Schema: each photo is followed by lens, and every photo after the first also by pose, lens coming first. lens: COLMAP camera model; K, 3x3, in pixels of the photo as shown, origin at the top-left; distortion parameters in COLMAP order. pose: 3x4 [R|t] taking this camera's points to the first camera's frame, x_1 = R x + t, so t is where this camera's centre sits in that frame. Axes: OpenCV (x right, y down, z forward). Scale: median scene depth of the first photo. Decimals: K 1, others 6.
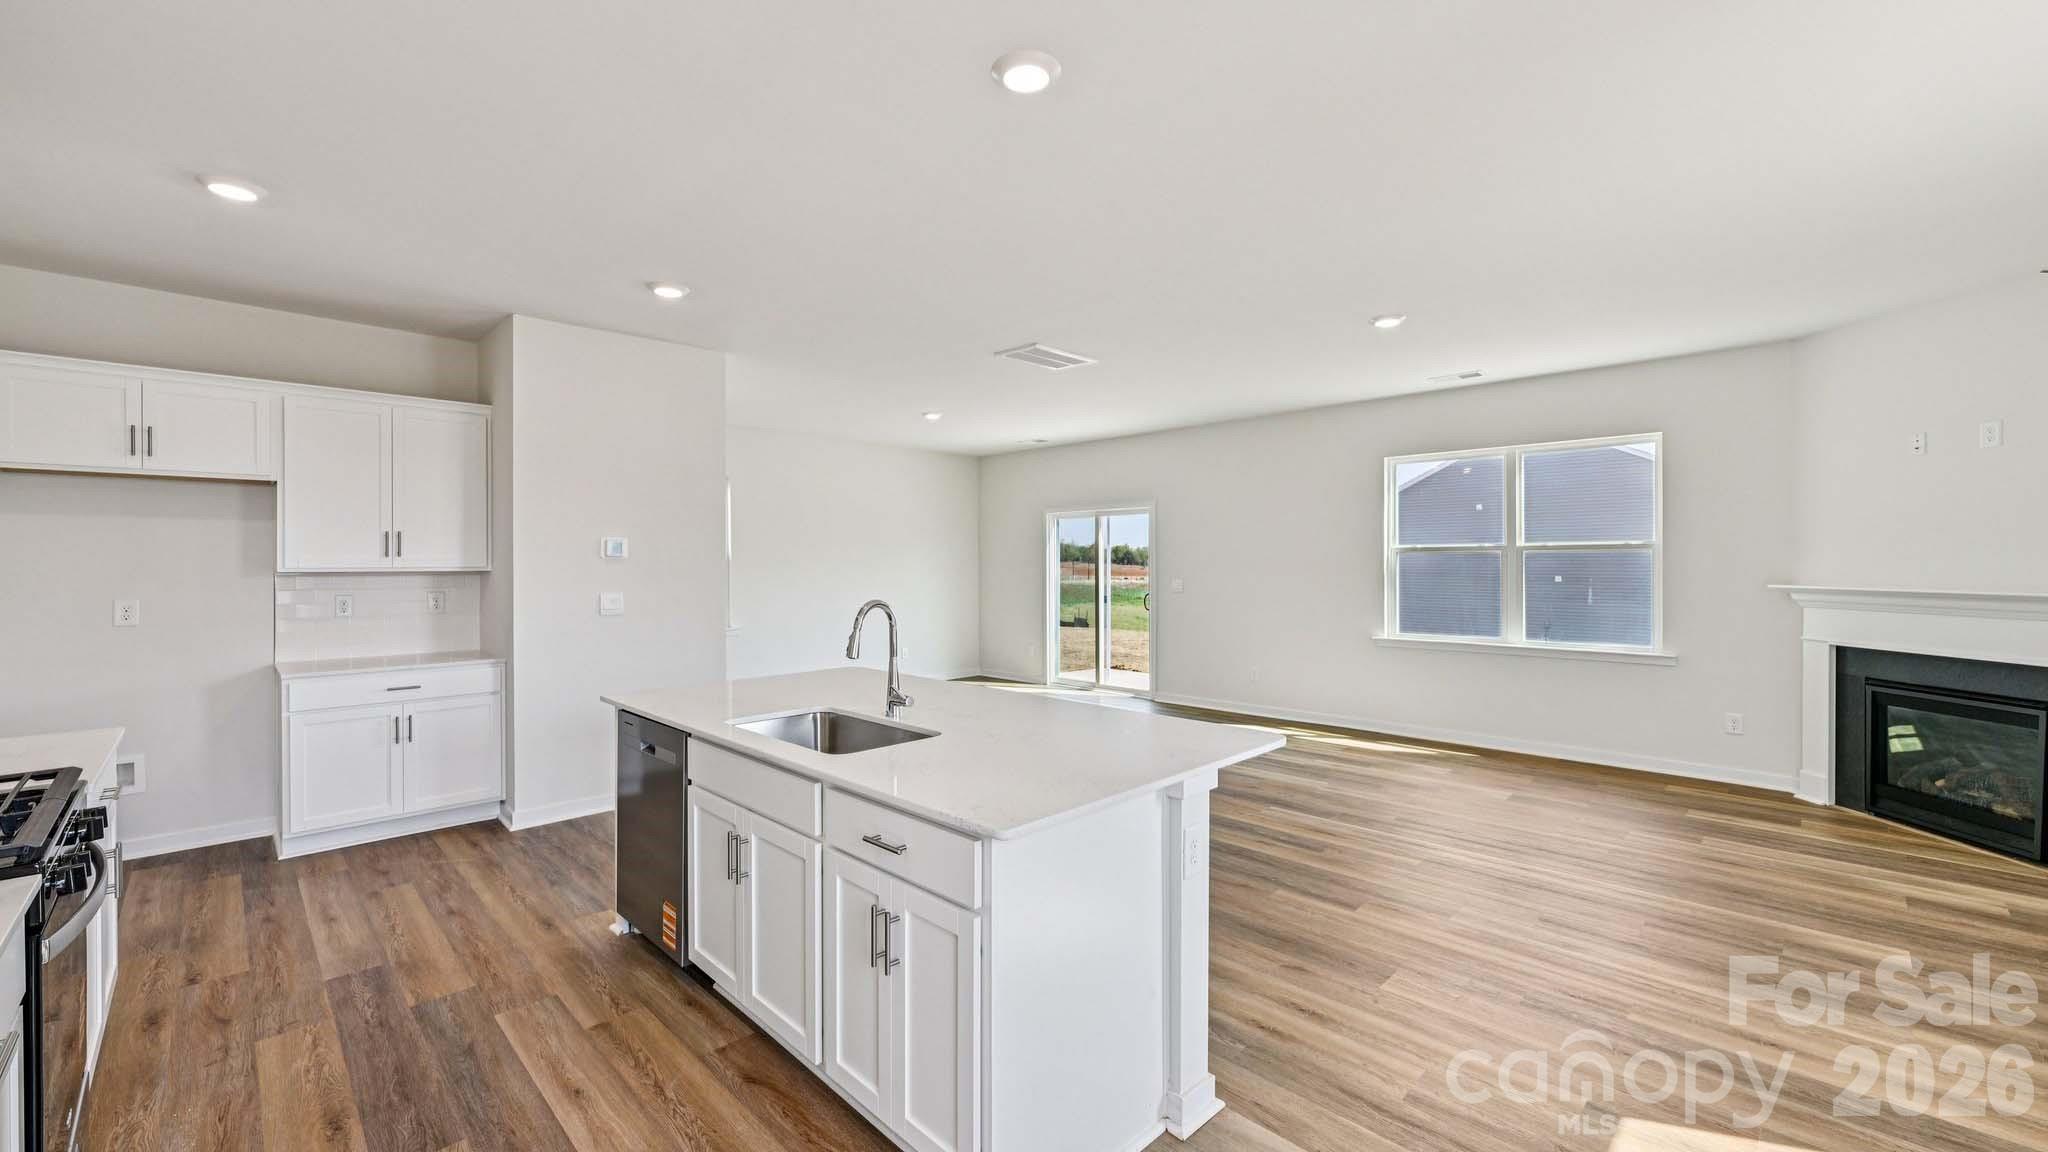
lens RADIAL K [[811.6, 0, 1015.4], [0, 811.6, 562.0], [0, 0, 1]] dist [0.002007, -0.000137]
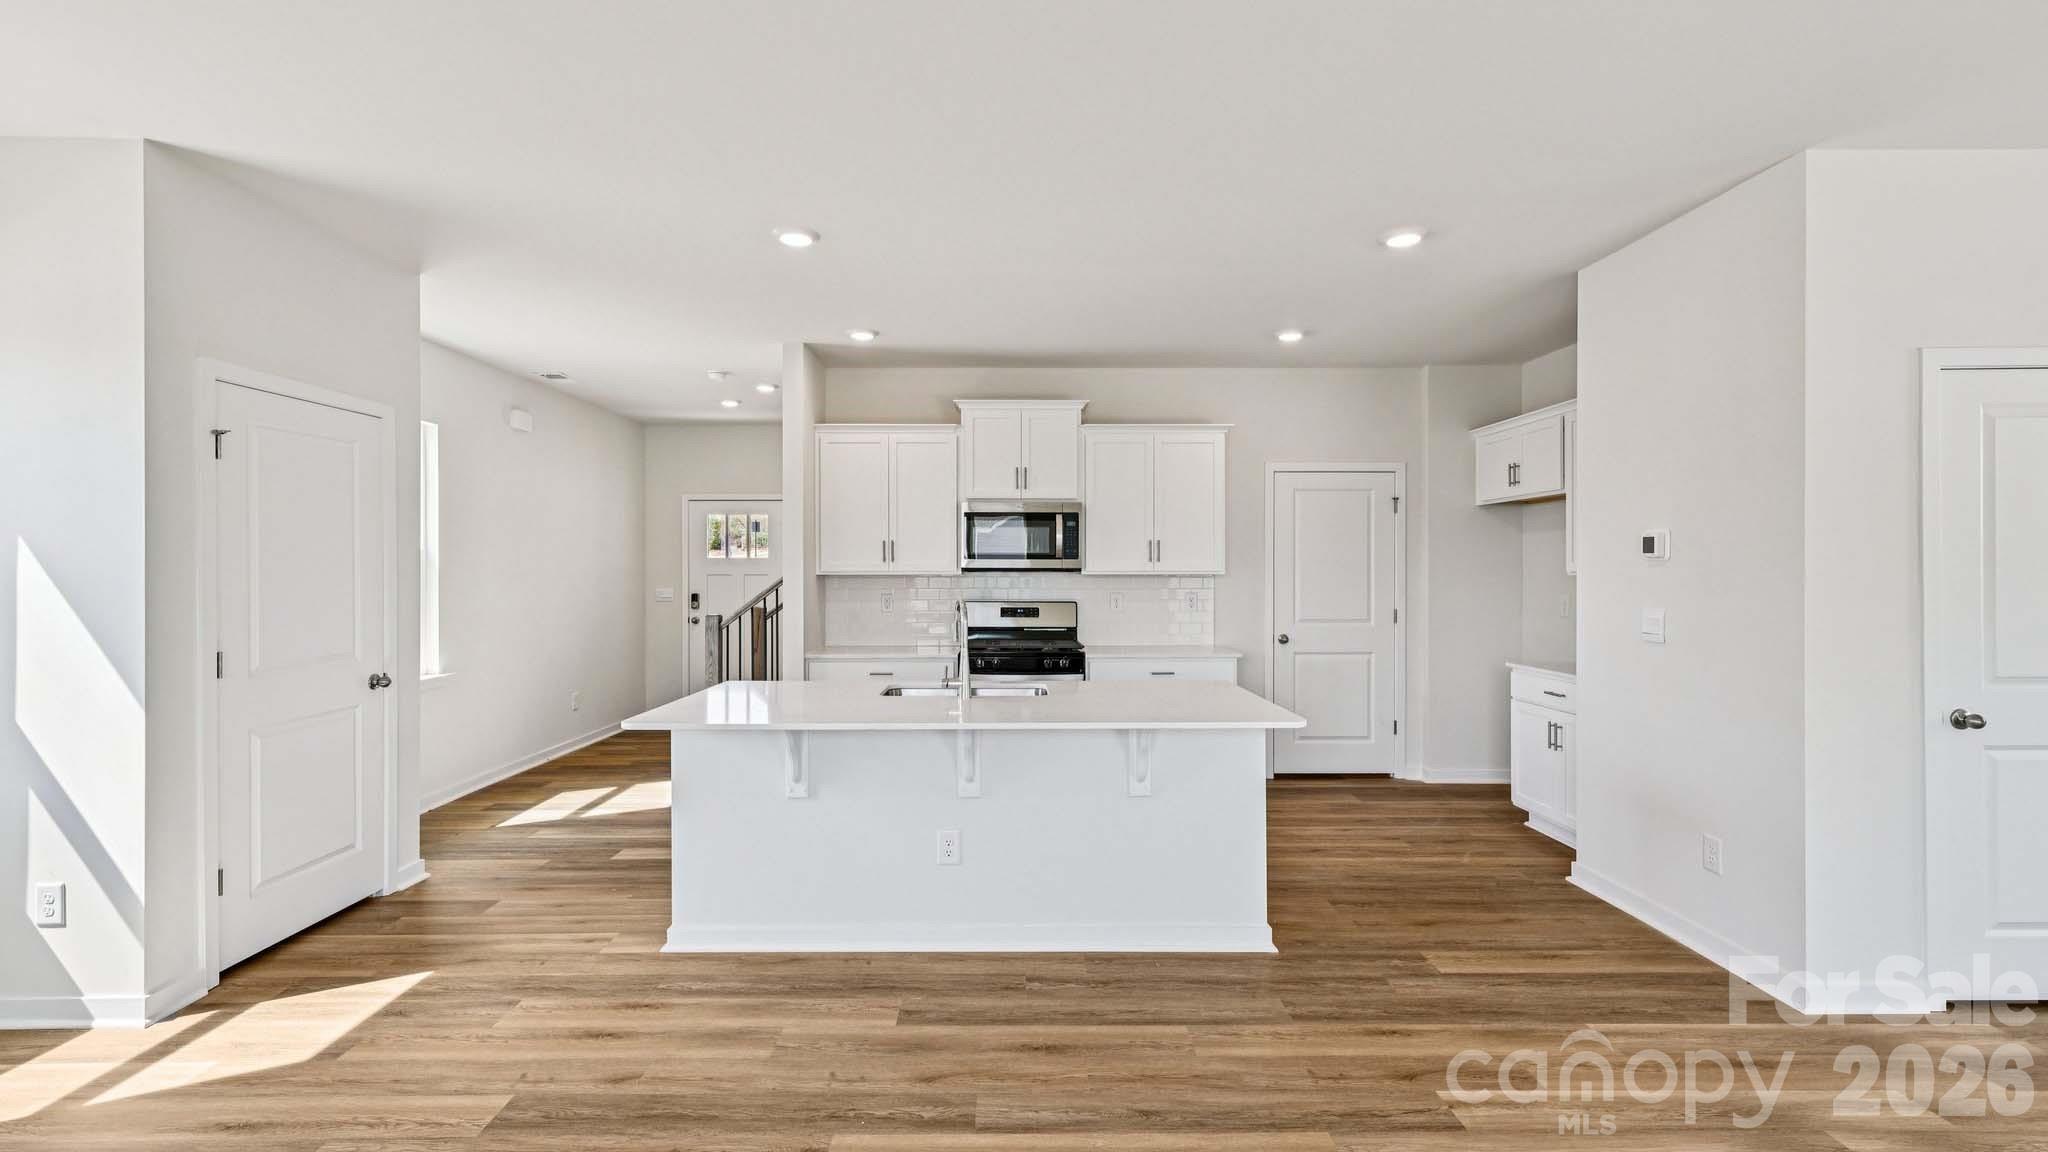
lens RADIAL K [[901.1, 0, 1013.1], [0, 901.1, 576.7], [0, 0, 1]] dist [0.007600, -0.000105]
pose [[-0.694735, 0.008096, -0.719220, 0.511476], [0.001823, 0.999953, 0.009495, 0.001071], [0.719264, 0.005286, -0.694717, 1.355097]]
